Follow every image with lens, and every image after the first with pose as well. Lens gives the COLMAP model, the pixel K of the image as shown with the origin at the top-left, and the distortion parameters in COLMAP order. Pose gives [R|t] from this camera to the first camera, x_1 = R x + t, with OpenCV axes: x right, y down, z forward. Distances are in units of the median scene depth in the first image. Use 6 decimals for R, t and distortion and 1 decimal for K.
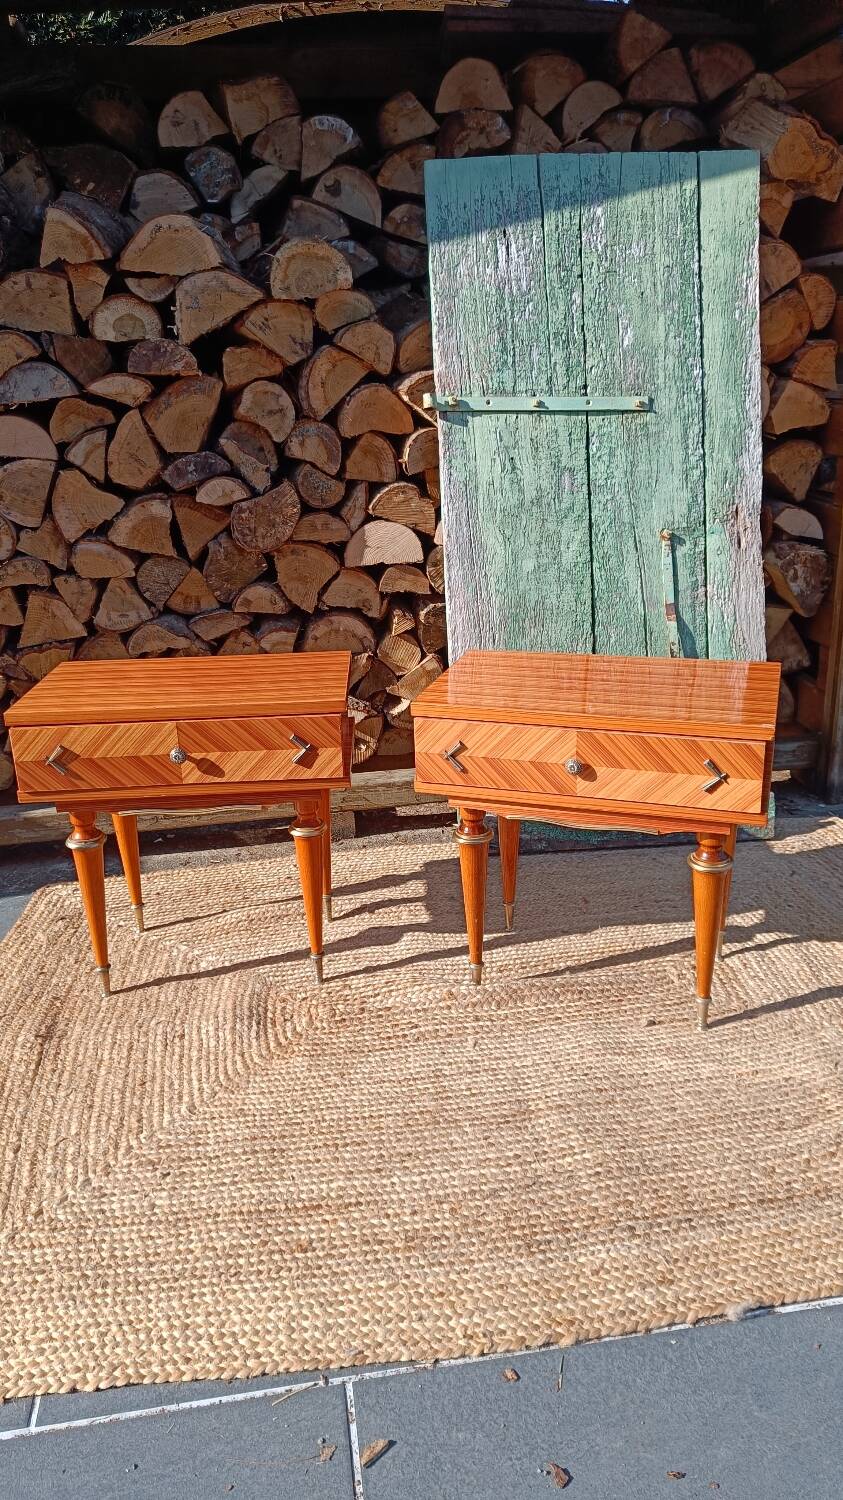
lens RADIAL K [[1021.9, 0, 417.0], [0, 1021.9, 748.0], [0, 0, 1]] dist [0.007288, -0.000548]
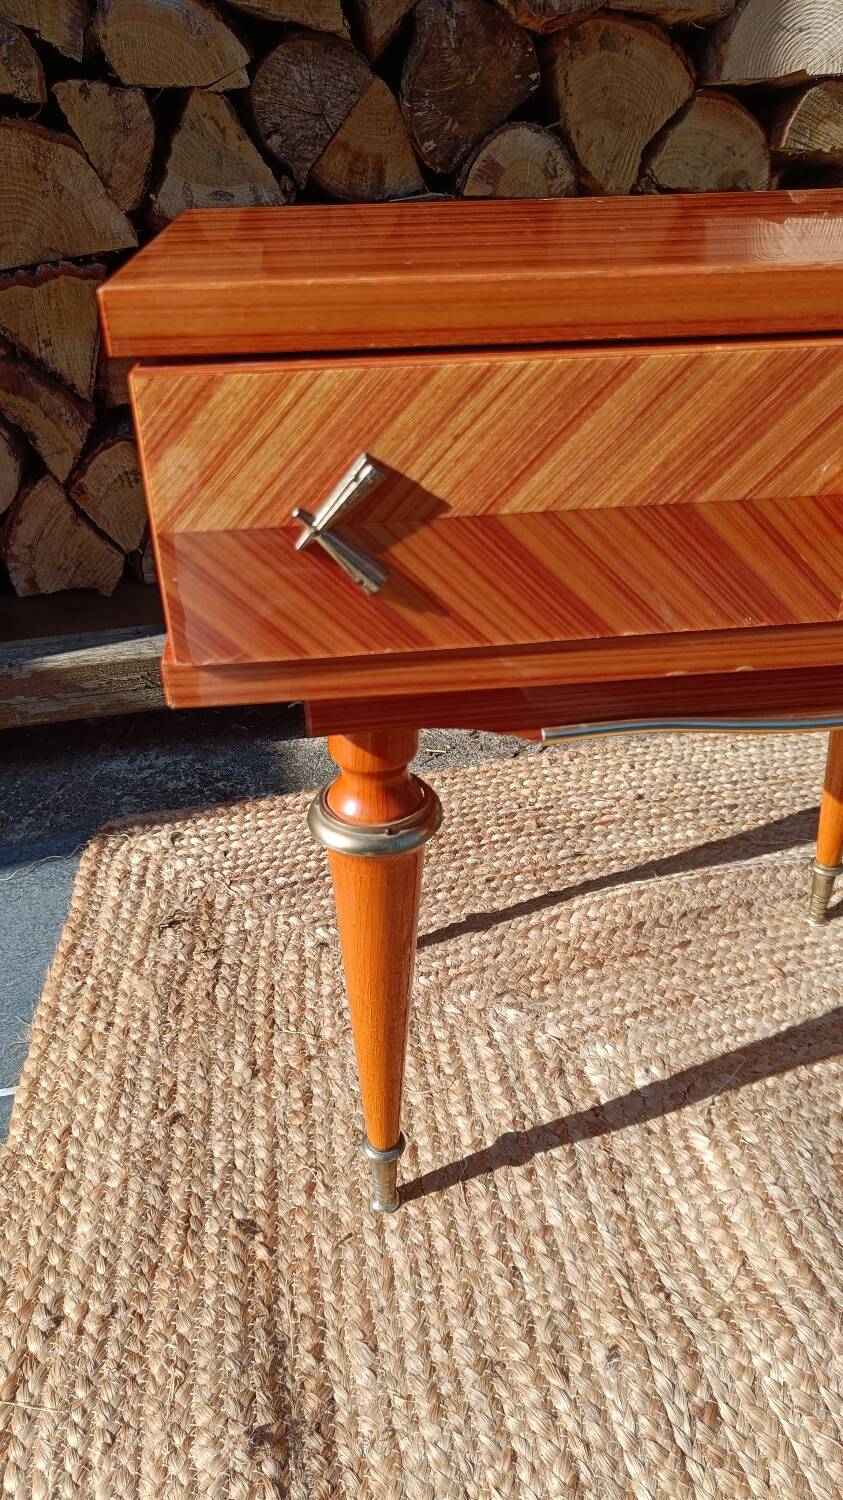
lens RADIAL K [[1045.1, 0, 411.8], [0, 1045.1, 766.2], [0, 0, 1]] dist [0.000785, 0.002403]
pose [[0.997977, -0.022008, 0.059645, -0.285359], [0.008495, 0.975918, 0.217971, 0.011047], [-0.063006, -0.217023, 0.974131, 0.617964]]
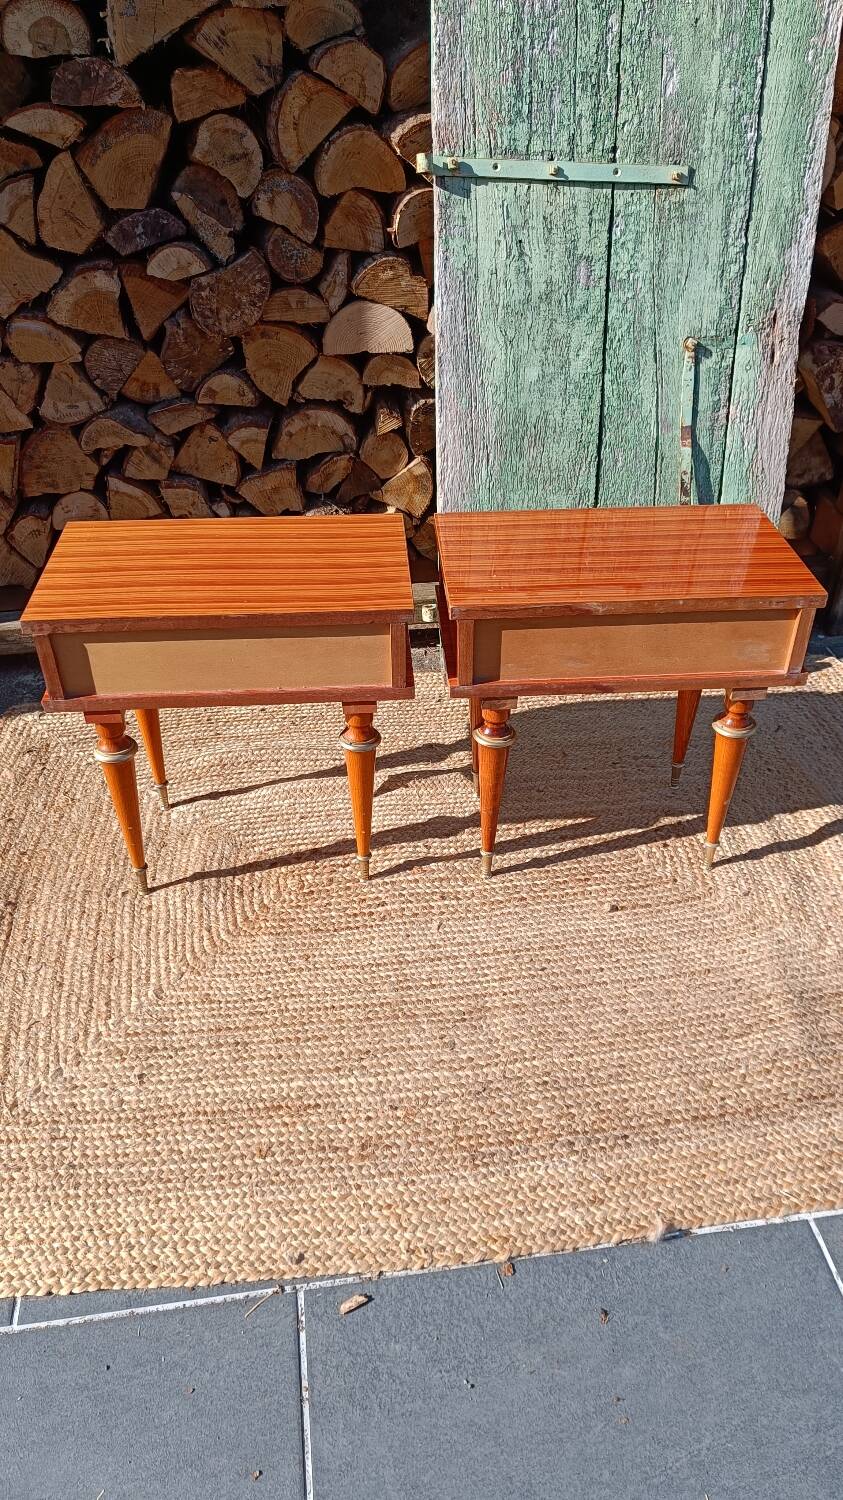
lens RADIAL K [[1019.3, 0, 429.7], [0, 1019.3, 764.5], [0, 0, 1]] dist [-0.000097, -0.000123]
pose [[0.999181, 0.033982, 0.021980, 0.016239], [-0.039174, 0.948478, 0.314411, -0.149571], [-0.010163, -0.315015, 0.949032, 0.073587]]
